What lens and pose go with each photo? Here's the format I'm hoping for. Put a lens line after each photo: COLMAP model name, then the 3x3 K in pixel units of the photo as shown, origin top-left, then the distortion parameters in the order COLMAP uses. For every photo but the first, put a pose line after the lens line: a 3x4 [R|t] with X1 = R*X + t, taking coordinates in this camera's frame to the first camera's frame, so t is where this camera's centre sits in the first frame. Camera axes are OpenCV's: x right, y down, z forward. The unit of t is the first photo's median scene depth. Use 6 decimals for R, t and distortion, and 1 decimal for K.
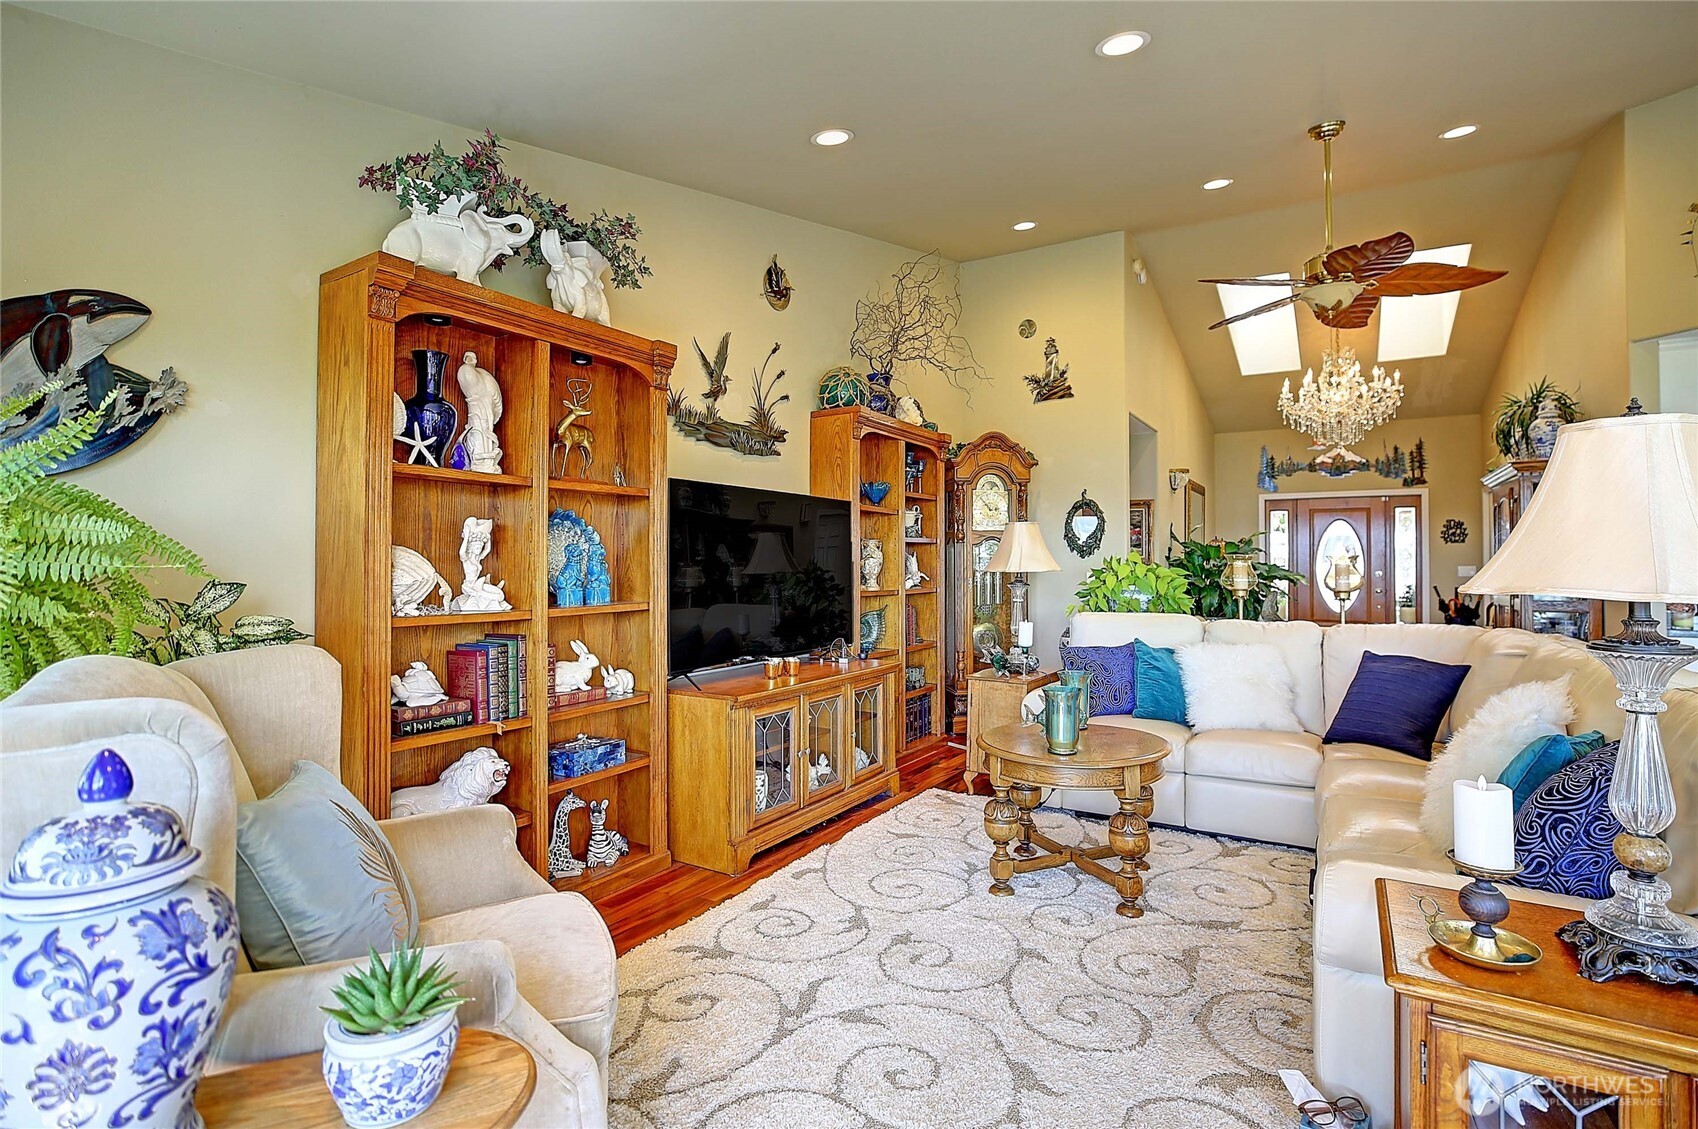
lens RADIAL K [[777.5, 0, 855.1], [0, 777.5, 558.8], [0, 0, 1]] dist [-0.027268, 0.008912]
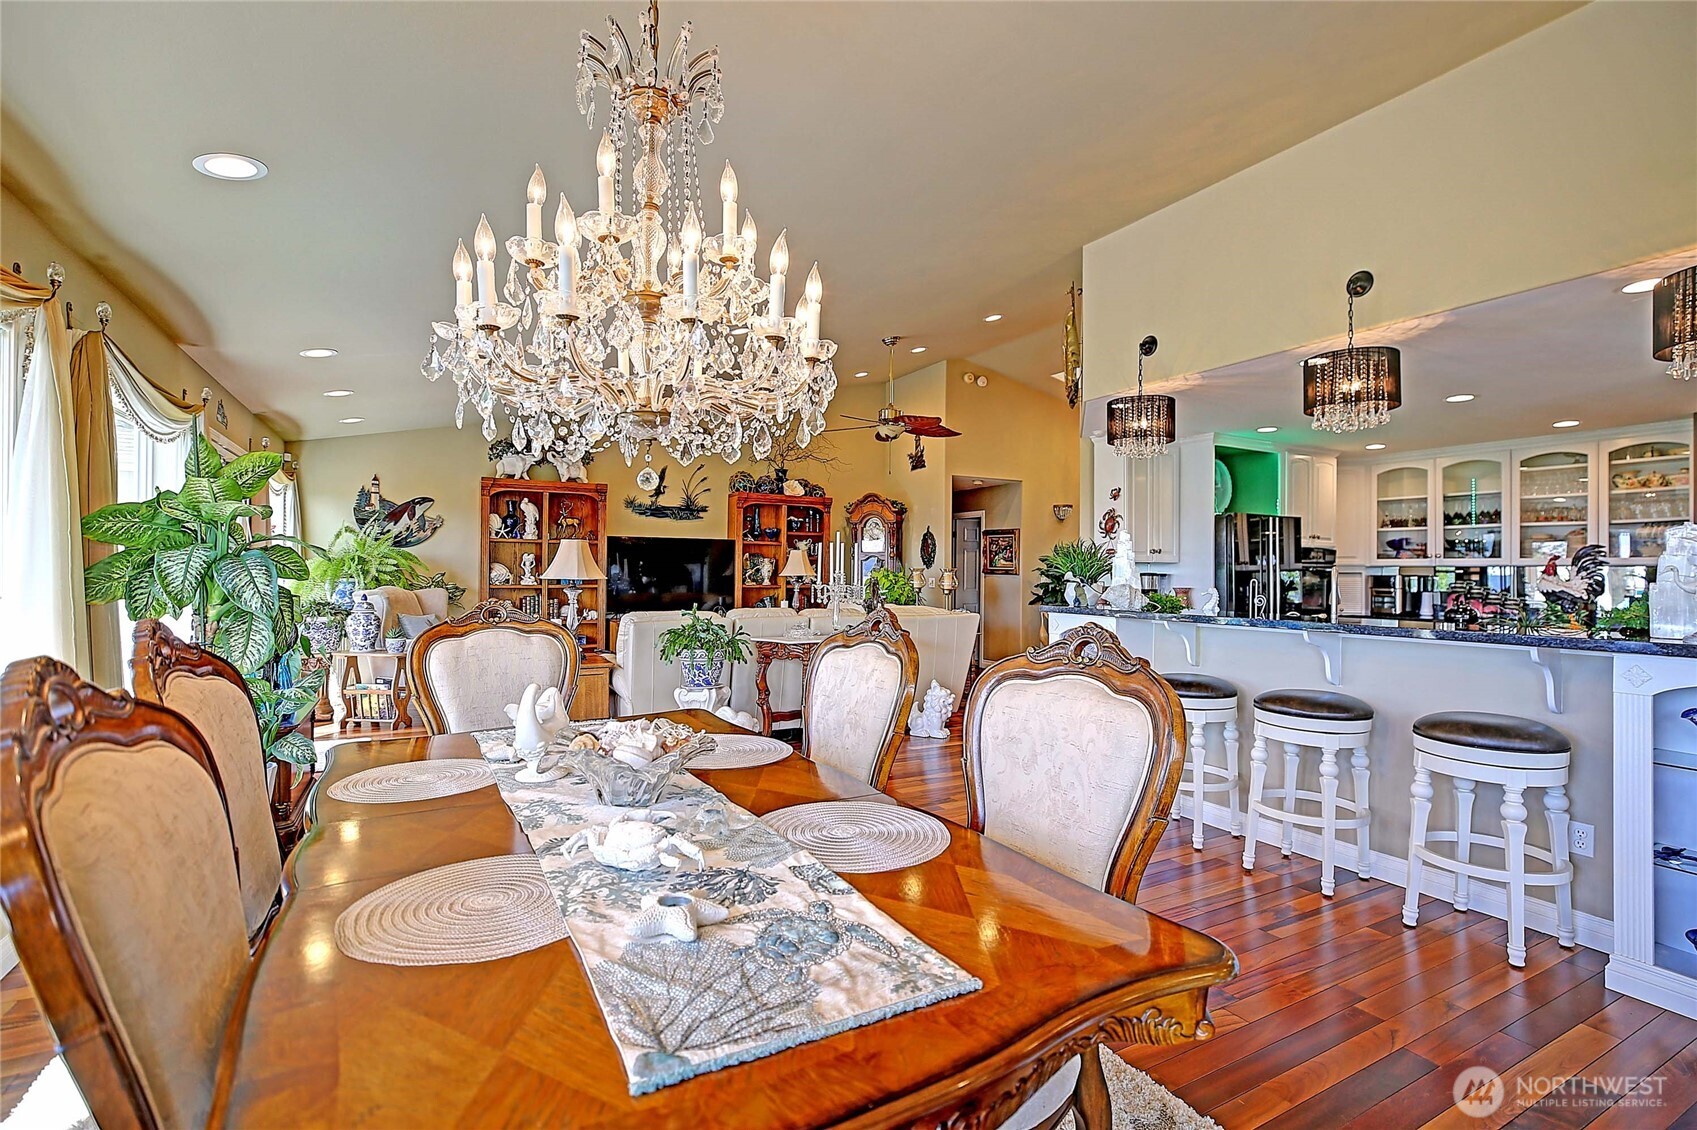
lens RADIAL K [[777.1, 0, 880.2], [0, 777.1, 561.0], [0, 0, 1]] dist [-0.027268, 0.008912]
pose [[0.888509, -0.000115, -0.458859, 1.448157], [-0.004722, 0.999945, -0.009395, -0.003006], [0.458835, 0.010514, 0.888459, -0.706338]]
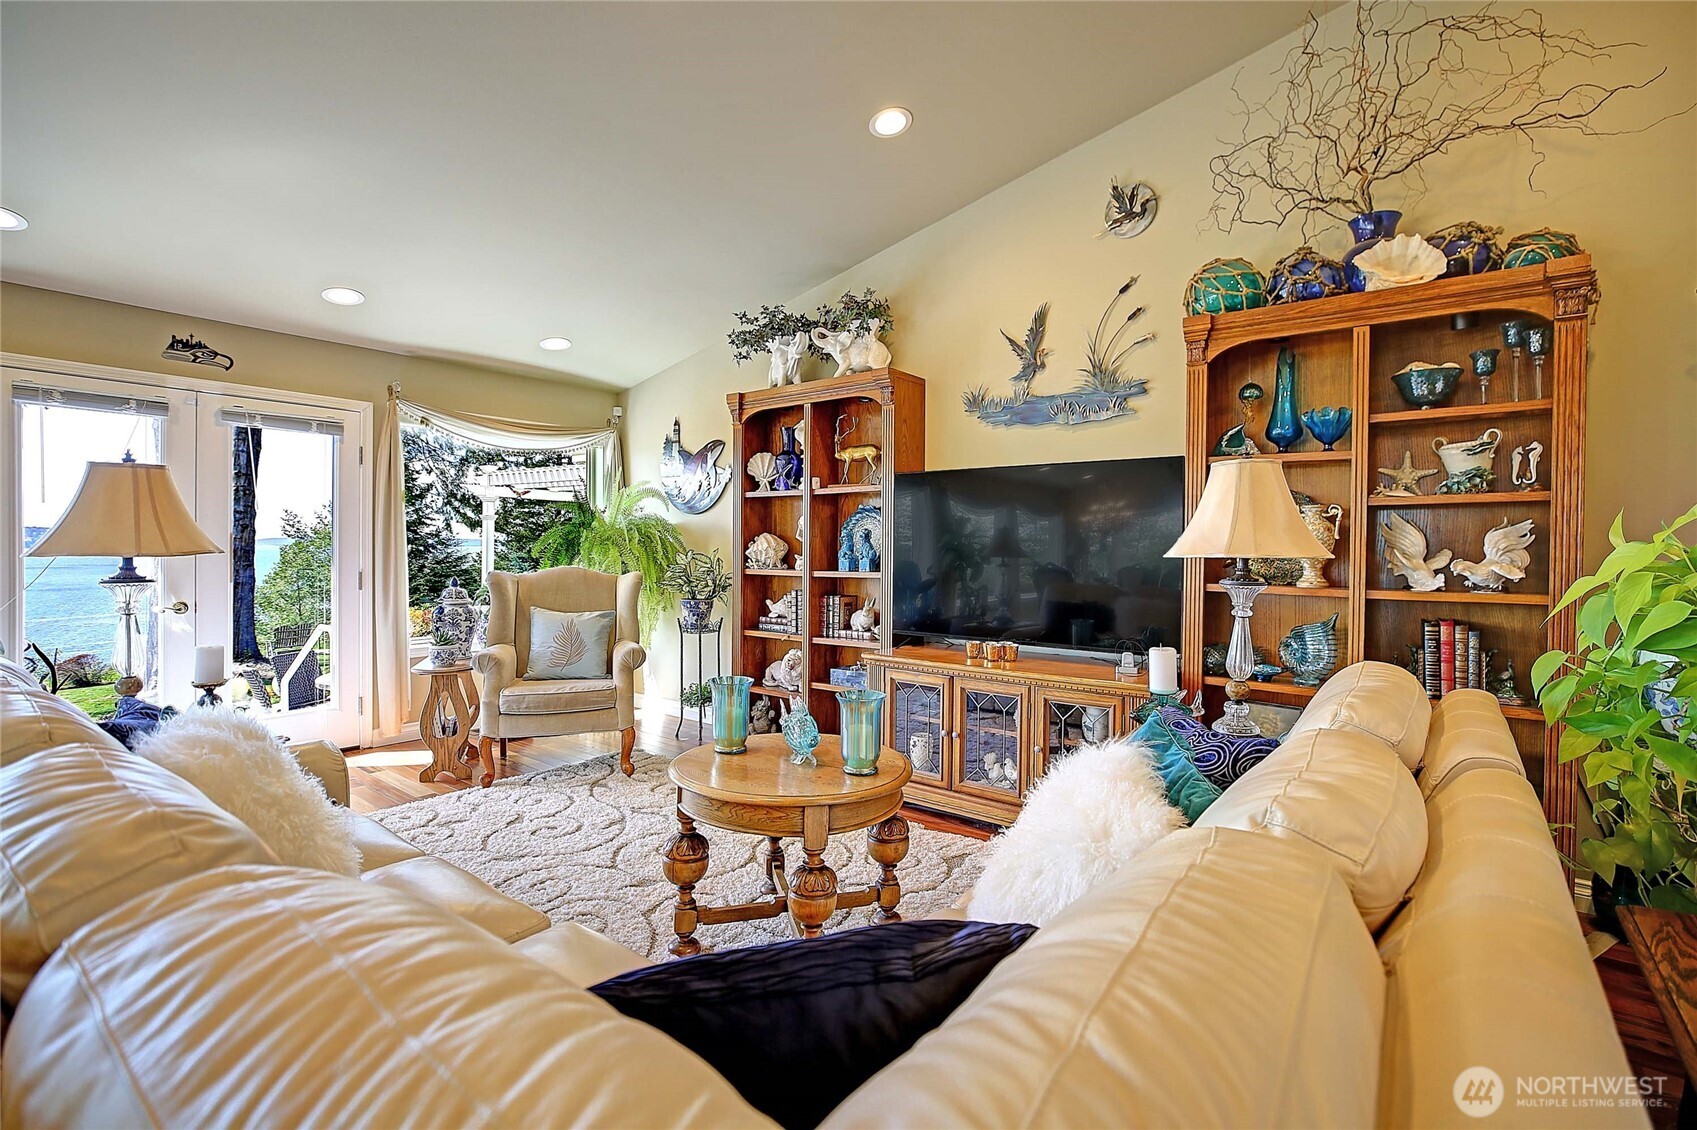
lens RADIAL K [[777.1, 0, 854.3], [0, 777.1, 558.6], [0, 0, 1]] dist [-0.027268, 0.008912]
pose [[-0.096132, 0.013547, -0.995276, 0.841403], [-0.002291, 0.999902, 0.013832, 0.010576], [0.995366, 0.003610, -0.096091, 0.891751]]
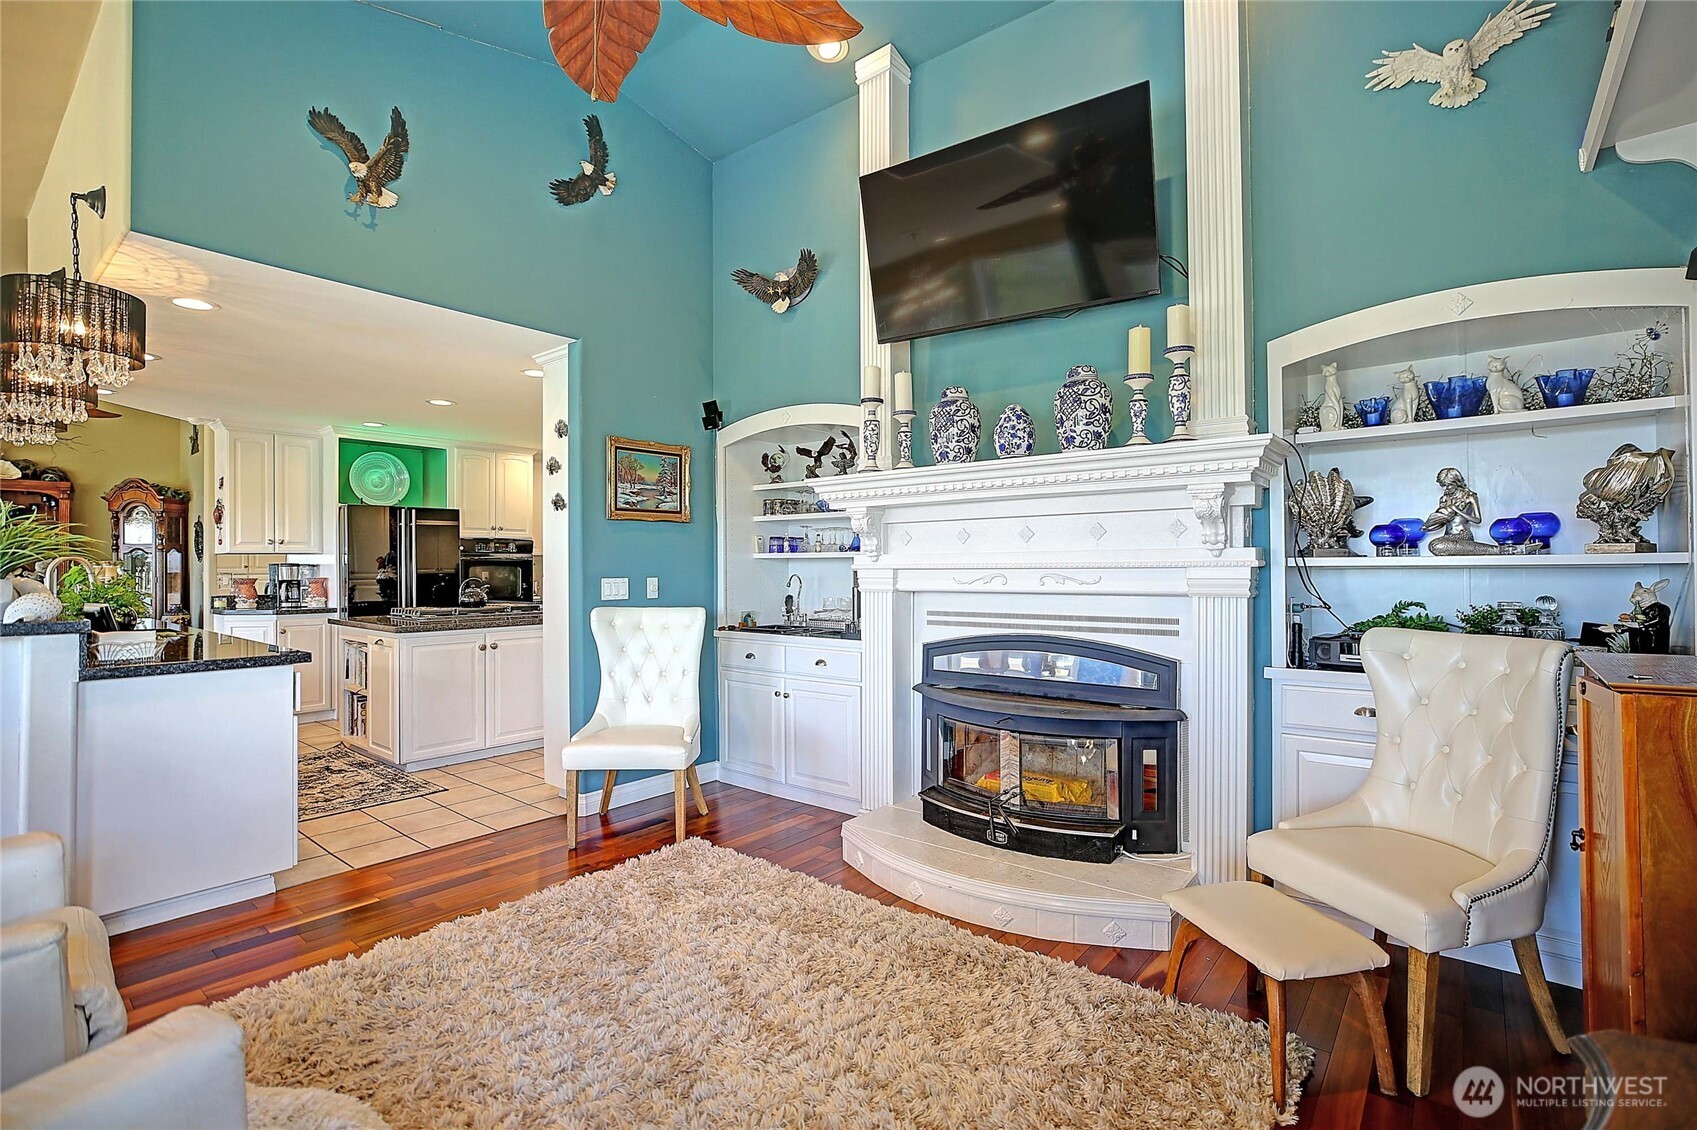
lens RADIAL K [[777.1, 0, 857.3], [0, 777.1, 565.9], [0, 0, 1]] dist [-0.027268, 0.008912]
pose [[0.992978, -0.005661, -0.118161, 2.572266], [0.006539, 0.999954, 0.007042, 0.003028], [0.118116, -0.007765, 0.992969, -0.413297]]
